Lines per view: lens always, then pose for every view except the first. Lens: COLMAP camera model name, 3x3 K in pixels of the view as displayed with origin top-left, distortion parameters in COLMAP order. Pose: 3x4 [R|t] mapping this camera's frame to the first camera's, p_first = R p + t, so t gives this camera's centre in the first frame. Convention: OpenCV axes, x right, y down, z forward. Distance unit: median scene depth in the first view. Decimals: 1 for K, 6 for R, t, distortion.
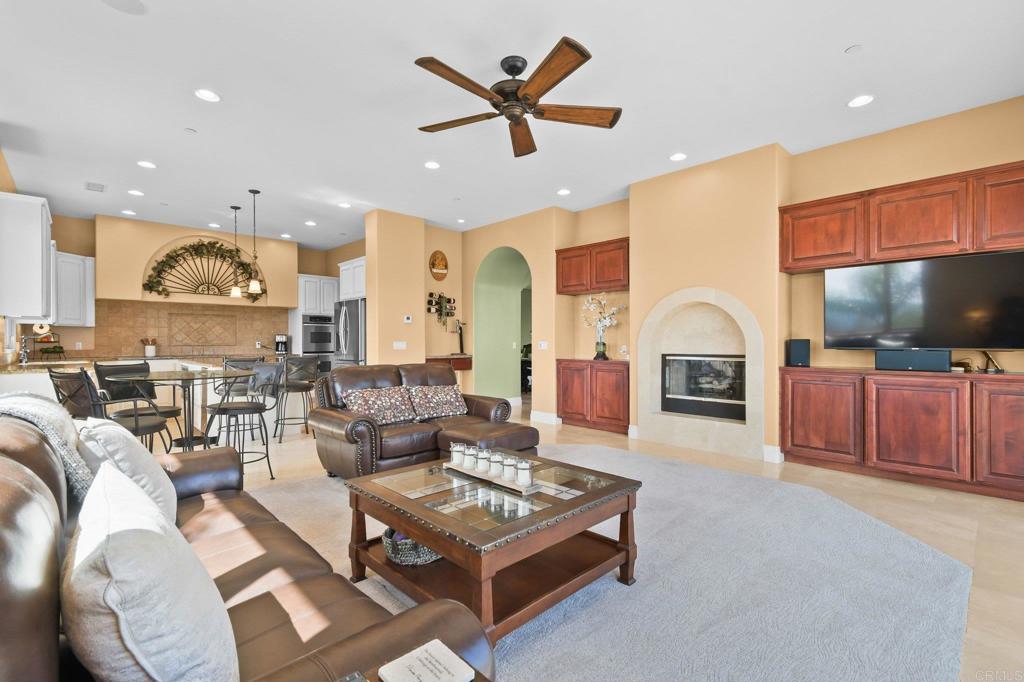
lens RADIAL K [[464.0, 0, 517.8], [0, 464.0, 345.8], [0, 0, 1]] dist [-0.000728, -0.001640]
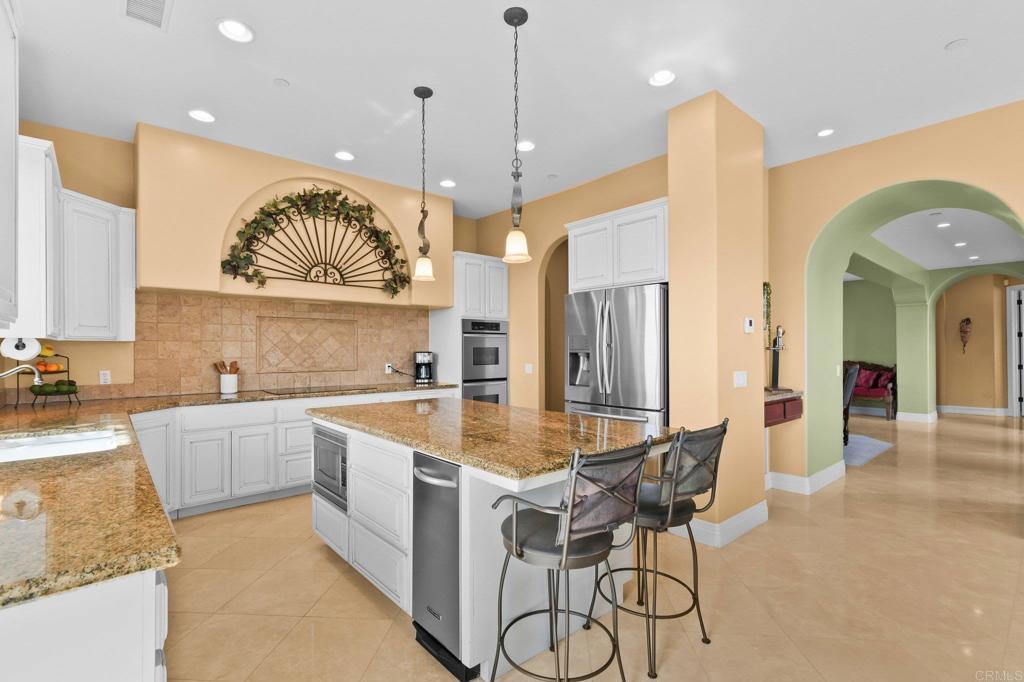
lens RADIAL K [[464.0, 0, 509.3], [0, 464.0, 348.0], [0, 0, 1]] dist [-0.000728, -0.001640]
pose [[0.998976, -0.000048, -0.045249, -0.445286], [-0.000411, 0.999949, -0.010139, -0.027127], [0.045247, 0.010148, 0.998924, 0.473191]]
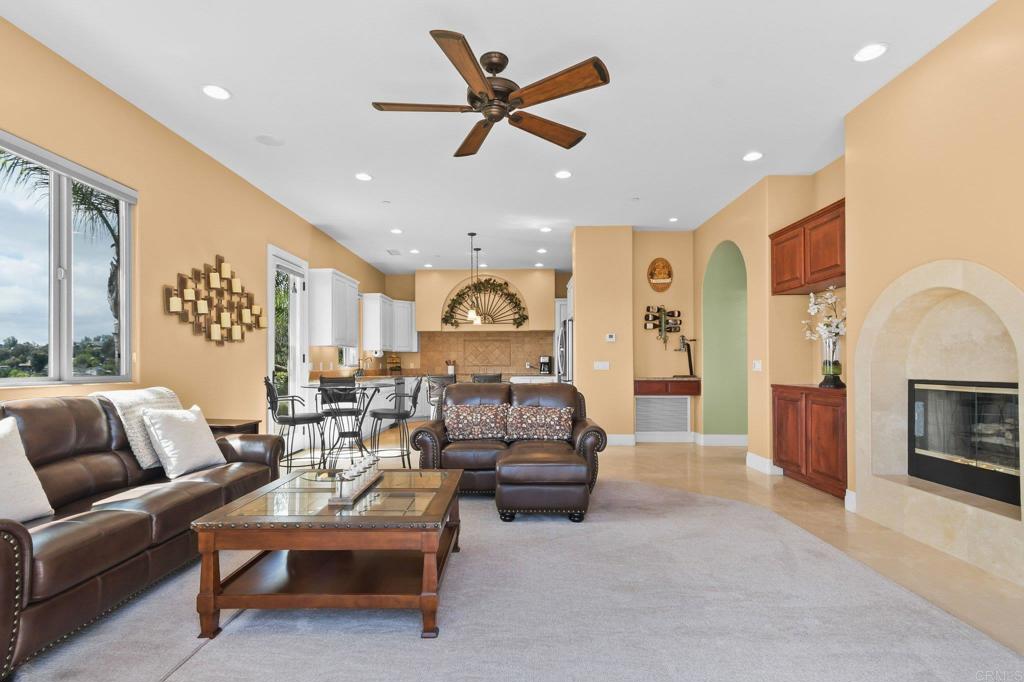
lens RADIAL K [[503.4, 0, 512.9], [0, 503.4, 361.4], [0, 0, 1]] dist [0.005200, 0.000663]
pose [[0.704380, -0.005319, -0.709804, 0.329990], [-0.004096, 0.999925, -0.011557, 0.003038], [0.709812, 0.011048, 0.704305, 0.143883]]
